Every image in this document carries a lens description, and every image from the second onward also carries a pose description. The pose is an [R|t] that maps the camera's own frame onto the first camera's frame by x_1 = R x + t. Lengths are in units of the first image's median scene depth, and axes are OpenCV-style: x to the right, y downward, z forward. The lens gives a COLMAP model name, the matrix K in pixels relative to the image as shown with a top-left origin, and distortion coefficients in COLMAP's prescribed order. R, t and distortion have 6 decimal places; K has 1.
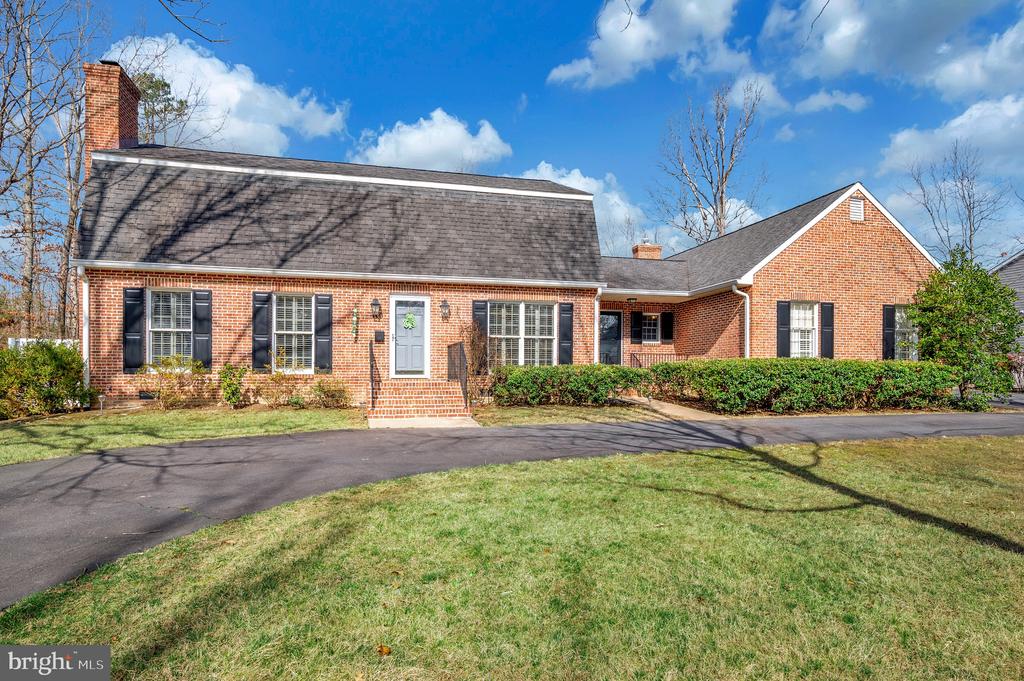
lens RADIAL K [[566.6, 0, 512.6], [0, 566.6, 333.4], [0, 0, 1]] dist [-0.006766, -0.001507]
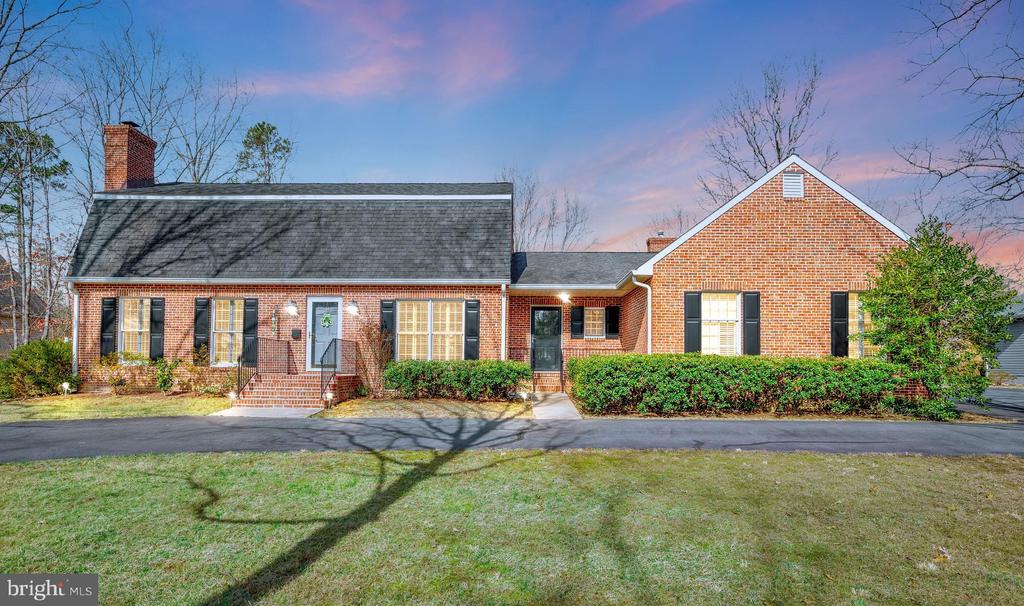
lens RADIAL K [[523.7, 0, 512.3], [0, 523.7, 314.2], [0, 0, 1]] dist [-0.001945, 0.000108]
pose [[0.960159, -0.019005, -0.278808, 0.458871], [0.011330, 0.999512, -0.029113, 0.000821], [0.279226, 0.024794, 0.959905, 0.110699]]
